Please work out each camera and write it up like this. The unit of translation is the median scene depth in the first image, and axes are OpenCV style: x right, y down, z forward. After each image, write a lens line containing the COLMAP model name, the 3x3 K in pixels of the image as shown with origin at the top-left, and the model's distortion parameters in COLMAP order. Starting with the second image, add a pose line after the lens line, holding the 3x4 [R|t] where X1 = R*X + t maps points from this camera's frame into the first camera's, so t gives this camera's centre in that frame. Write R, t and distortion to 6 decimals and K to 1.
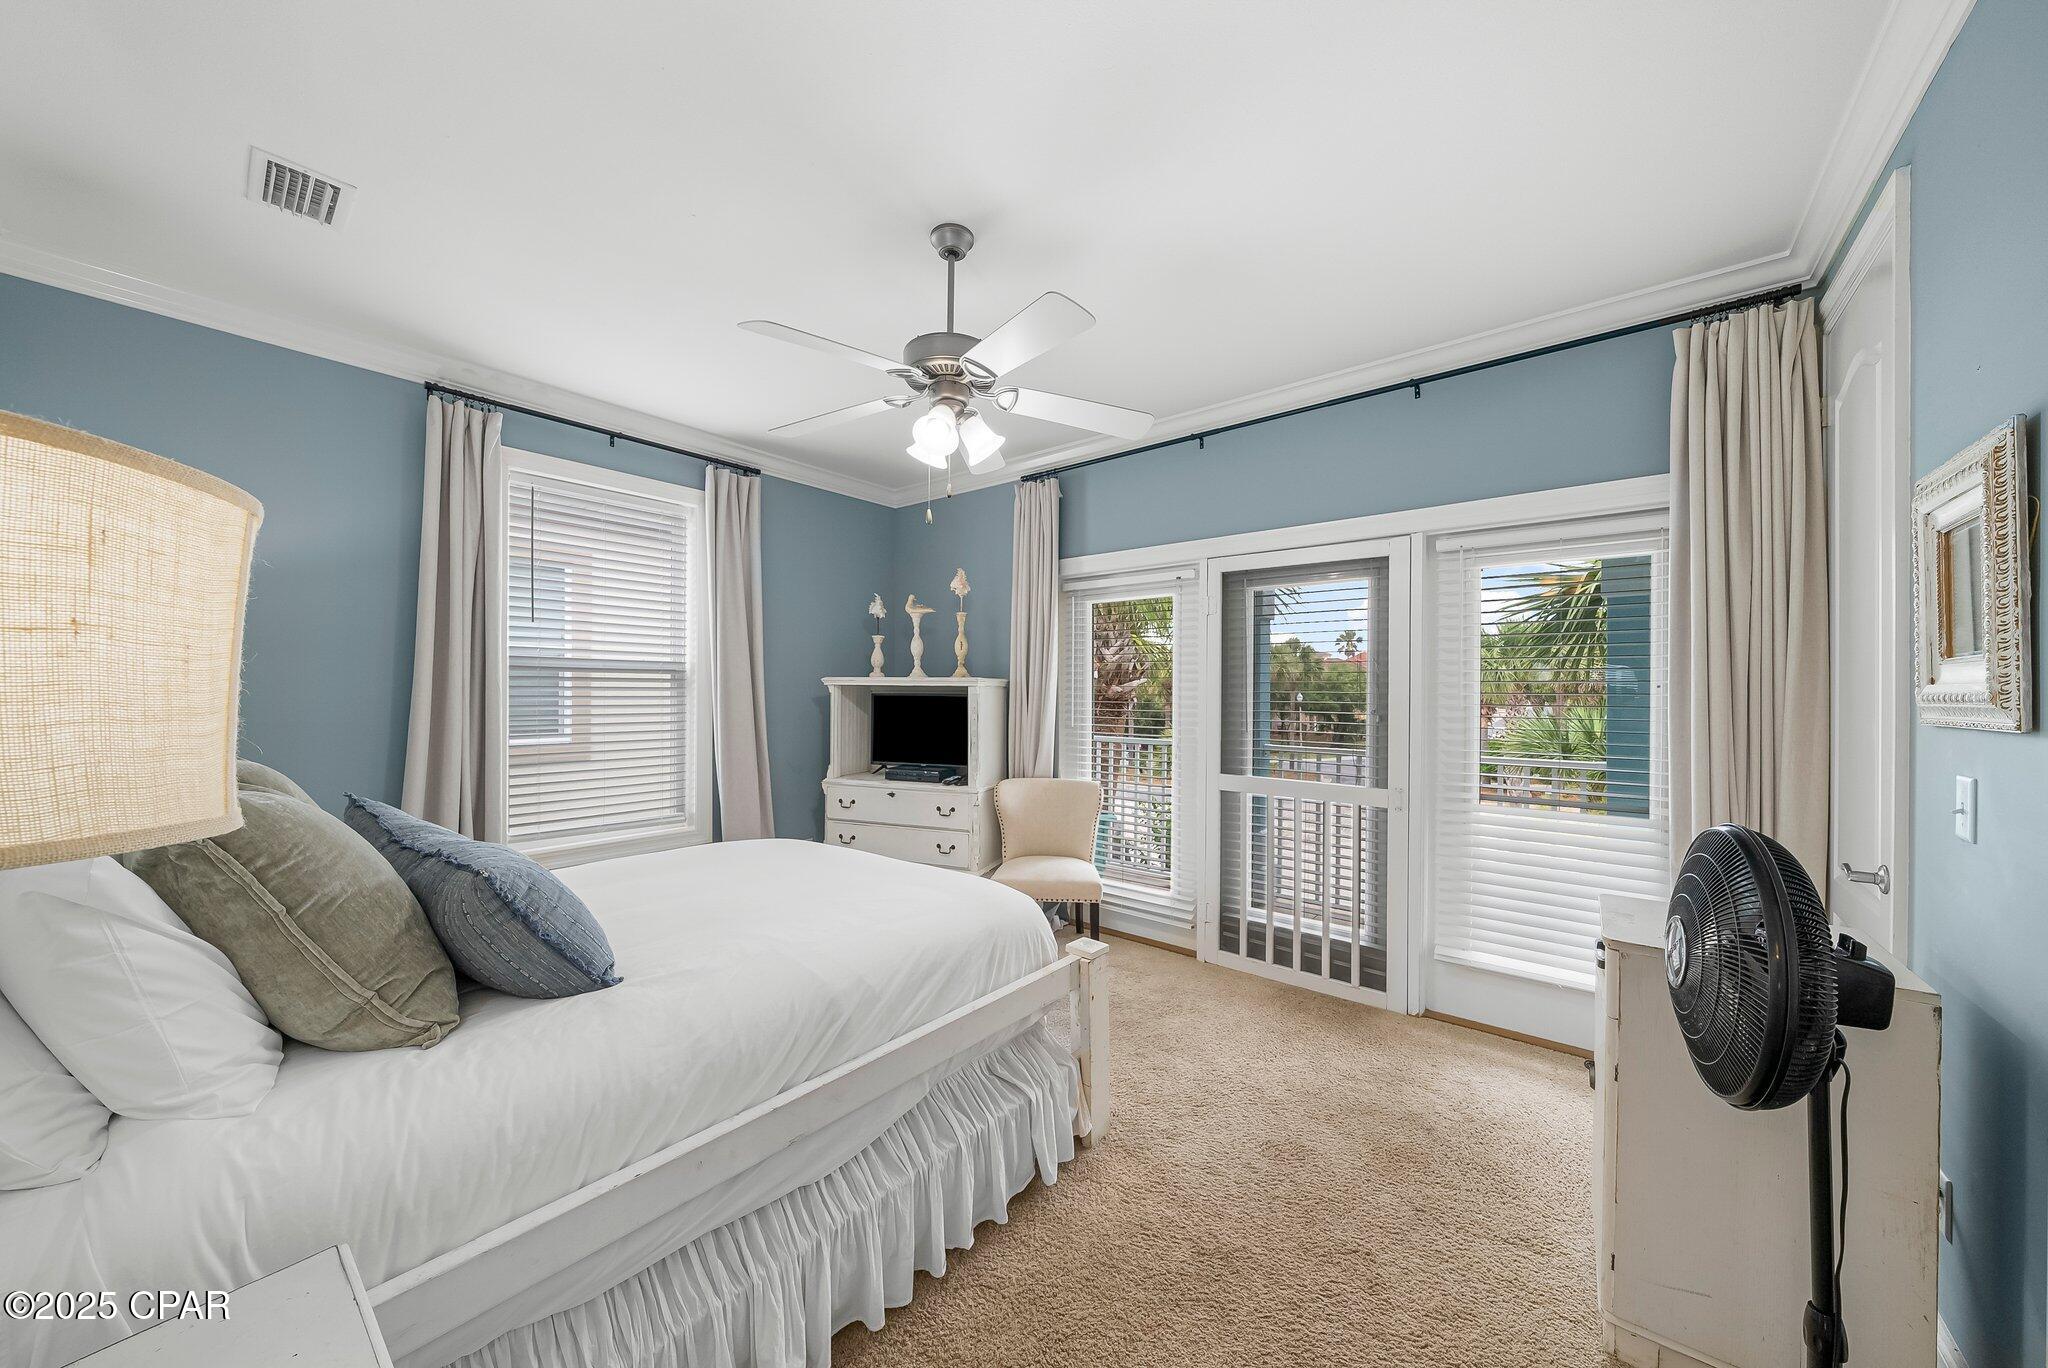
lens RADIAL K [[713.4, 0, 1029.0], [0, 713.4, 690.2], [0, 0, 1]] dist [-0.008460, 0.000273]
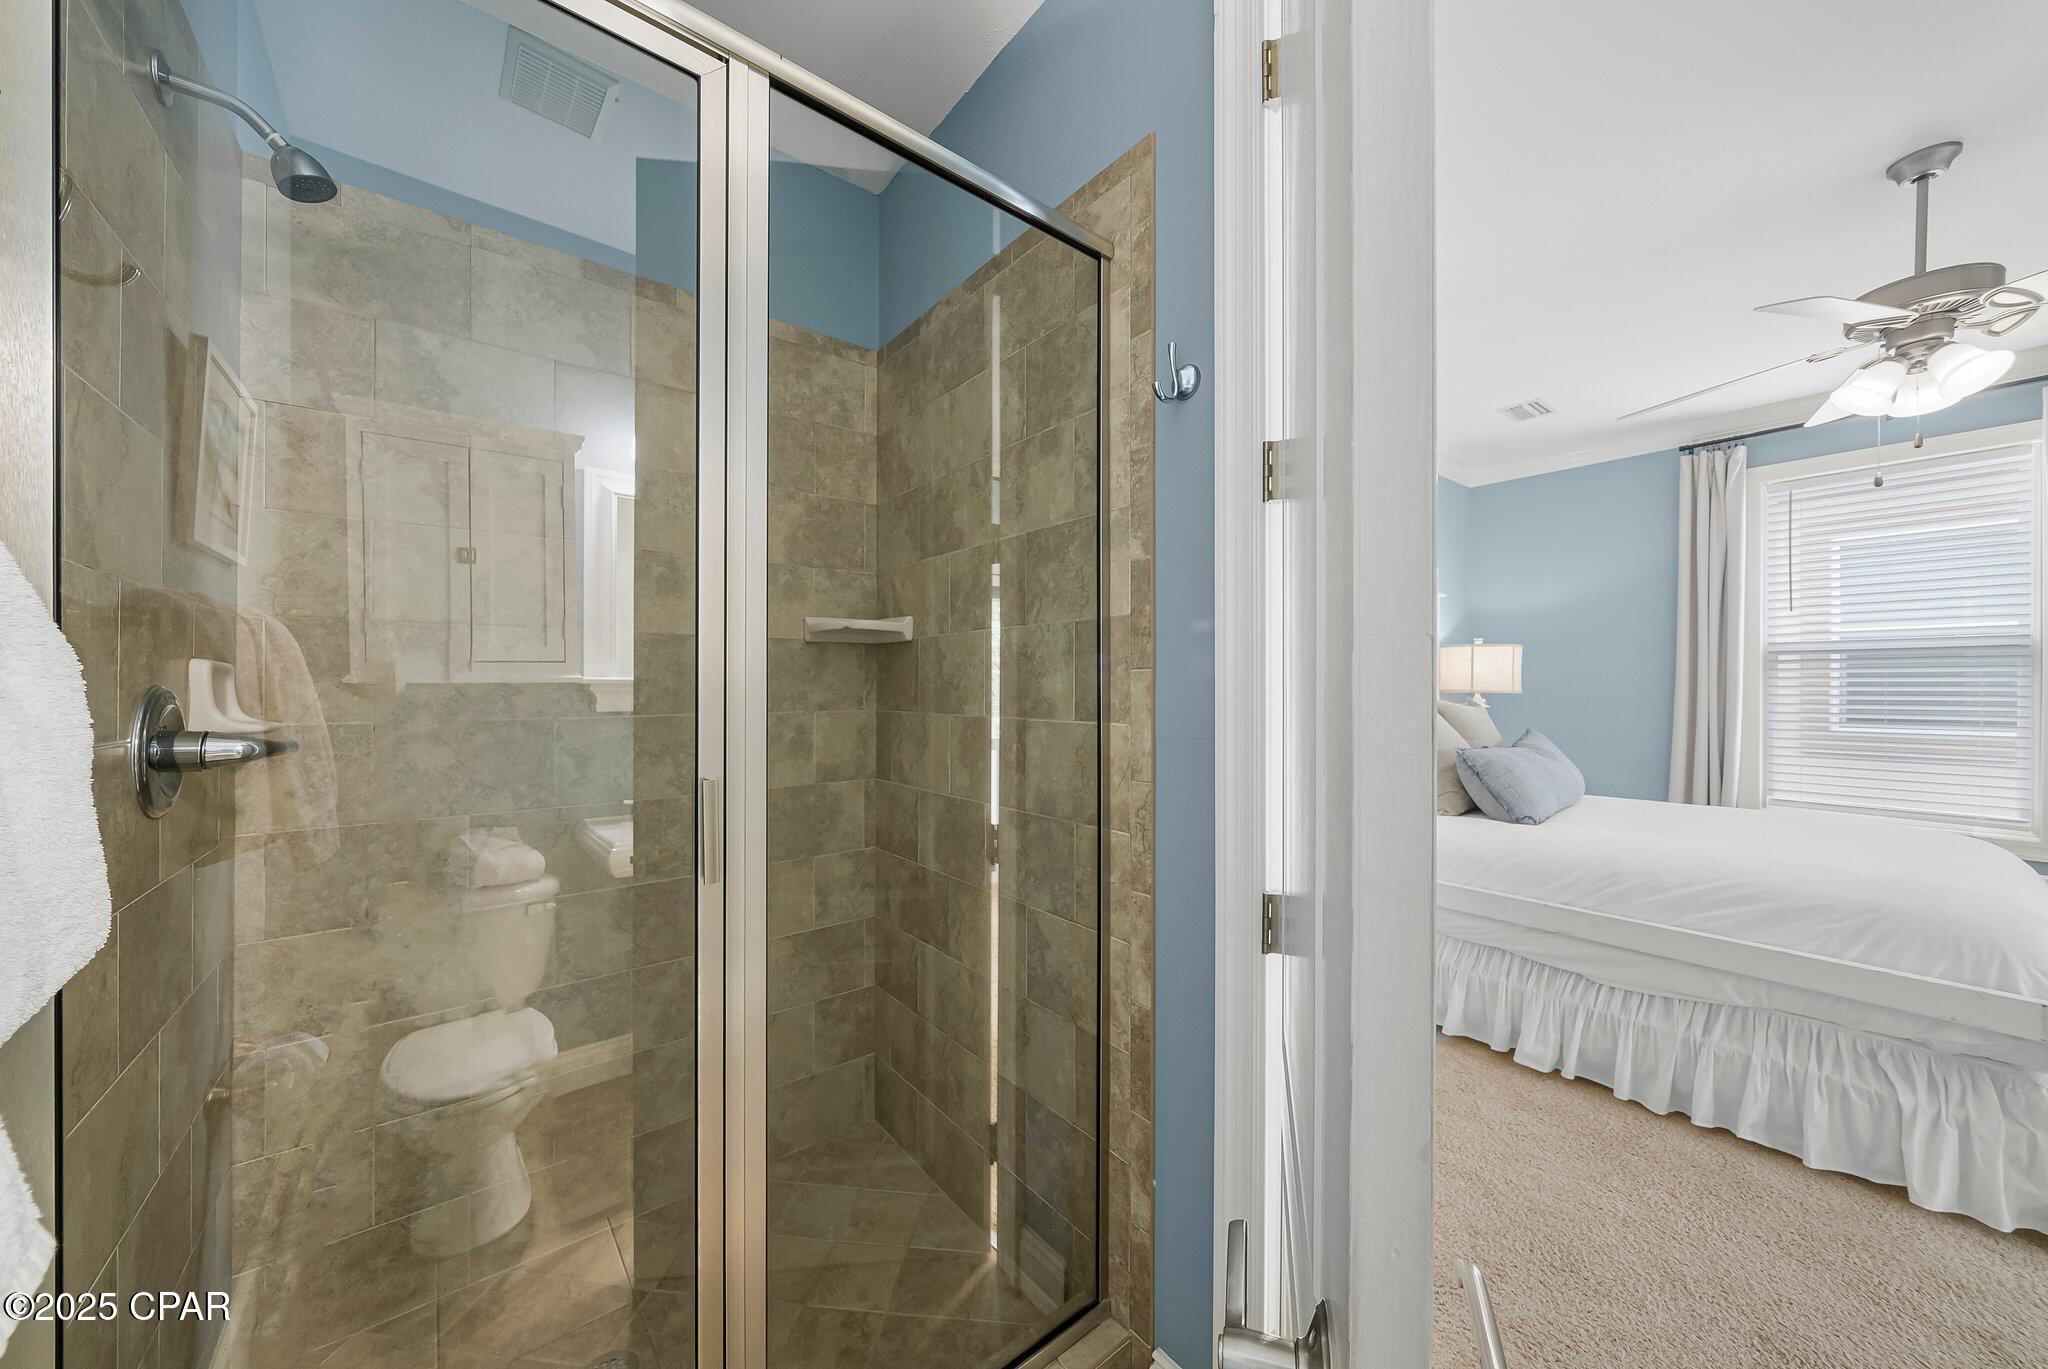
lens RADIAL K [[713.4, 0, 1031.4], [0, 713.4, 691.8], [0, 0, 1]] dist [-0.008460, 0.000273]
pose [[-0.212339, 0.000070, -0.977196, 0.566818], [0.003590, 0.999993, -0.000709, 0.024191], [0.977189, -0.003658, -0.212338, 0.050542]]
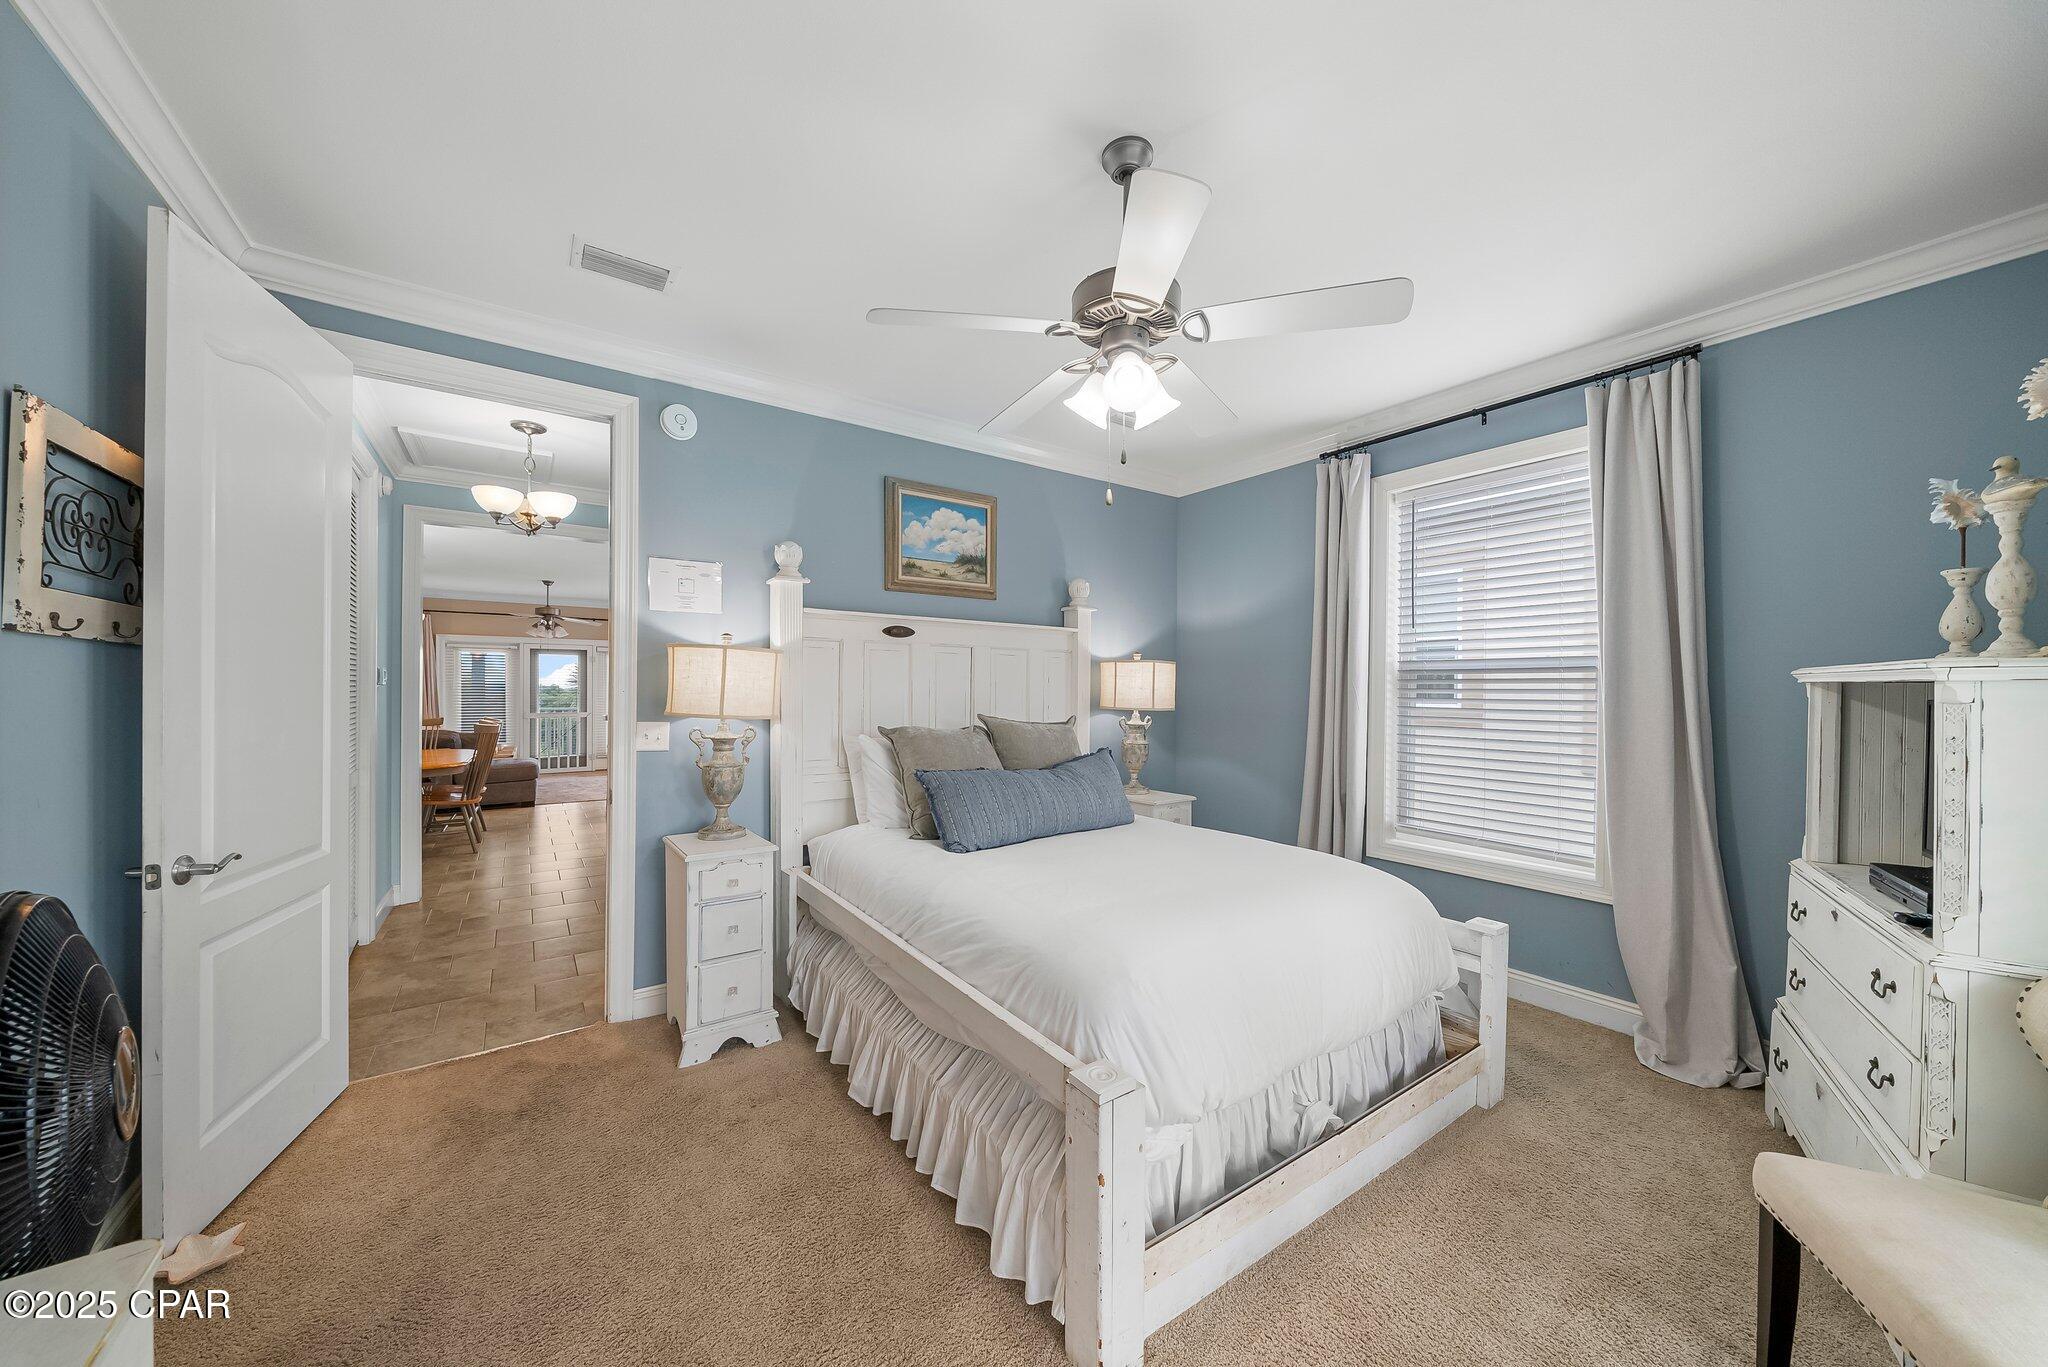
lens RADIAL K [[713.4, 0, 1012.2], [0, 713.4, 692.6], [0, 0, 1]] dist [-0.008460, 0.000273]
pose [[-0.293605, -0.002661, -0.955923, 0.424612], [-0.002355, 0.999995, -0.002060, 0.002845], [0.955924, 0.001647, -0.293610, 0.641029]]
